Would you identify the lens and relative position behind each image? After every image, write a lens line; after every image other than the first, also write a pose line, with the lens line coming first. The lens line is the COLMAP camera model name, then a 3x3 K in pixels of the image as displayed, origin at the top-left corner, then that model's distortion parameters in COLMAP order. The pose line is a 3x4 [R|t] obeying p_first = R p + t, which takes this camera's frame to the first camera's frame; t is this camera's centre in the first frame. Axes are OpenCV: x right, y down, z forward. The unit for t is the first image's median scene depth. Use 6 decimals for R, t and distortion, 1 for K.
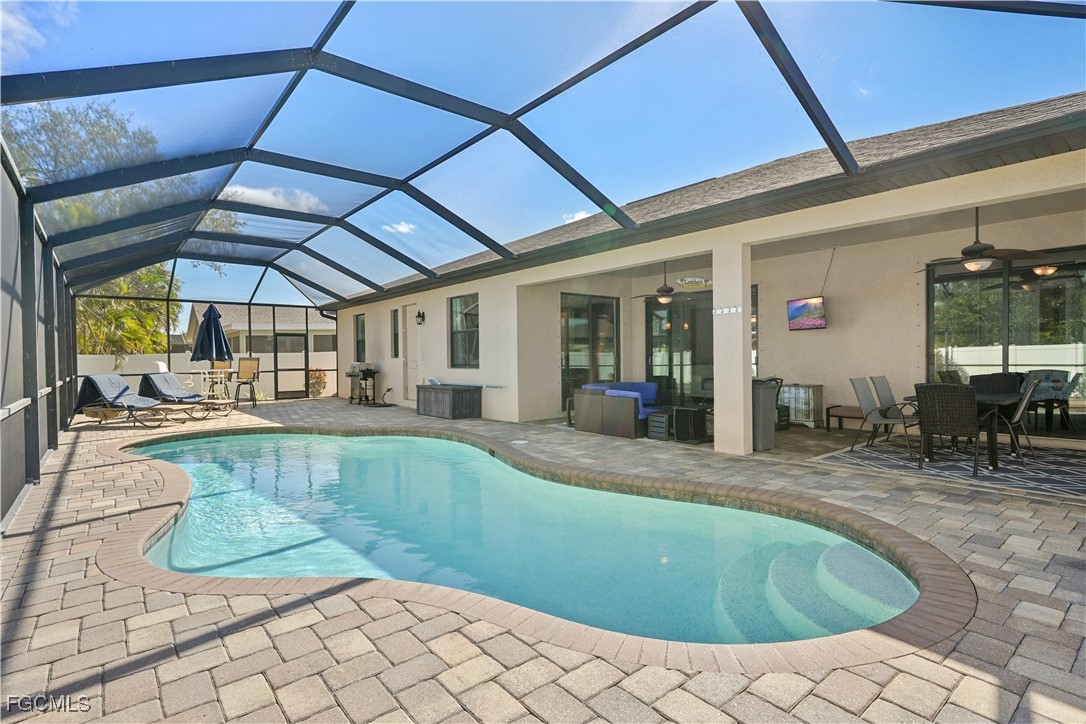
lens RADIAL K [[540.9, 0, 548.1], [0, 540.9, 361.8], [0, 0, 1]] dist [-0.001255, -0.000098]
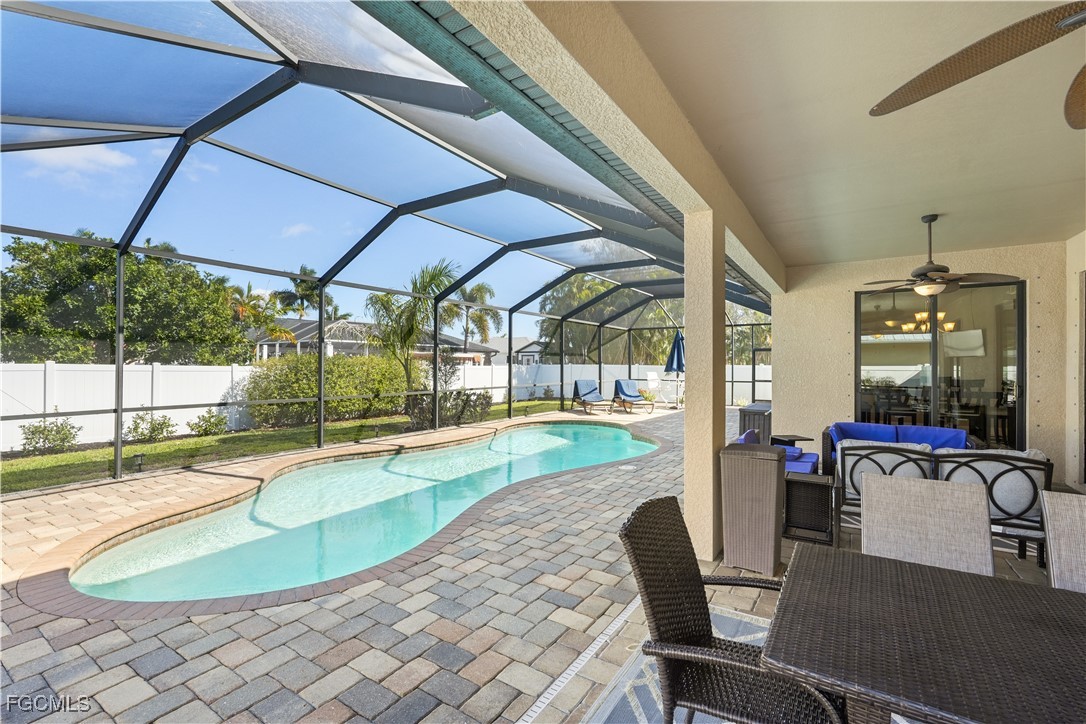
lens RADIAL K [[475.8, 0, 544.1], [0, 475.8, 361.9], [0, 0, 1]] dist [0.002064, 0.002565]
pose [[0.296009, 0.007360, -0.955157, 0.559377], [-0.014234, 0.999893, 0.003293, -0.036075], [0.955079, 0.012621, 0.296083, 0.455148]]
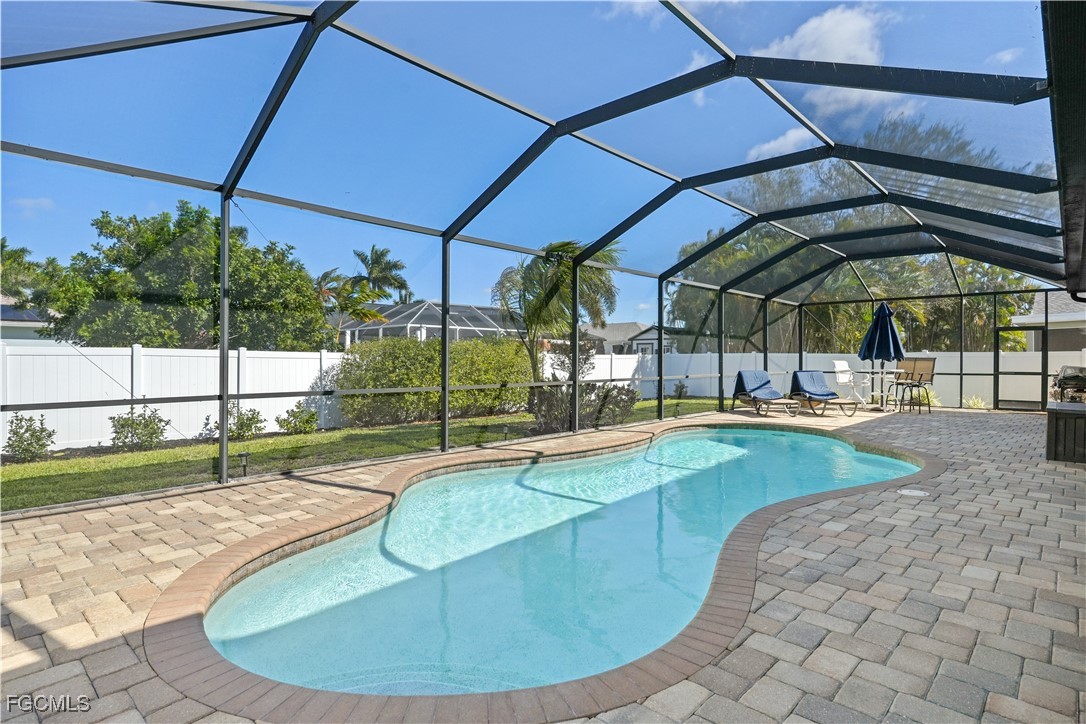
lens RADIAL K [[569.5, 0, 546.5], [0, 569.5, 360.5], [0, 0, 1]] dist [-0.001823, 0.000812]
pose [[0.138052, 0.013673, -0.990331, 0.419886], [-0.011488, 0.999860, 0.012203, -0.010072], [0.990358, 0.009692, 0.138189, 0.353860]]
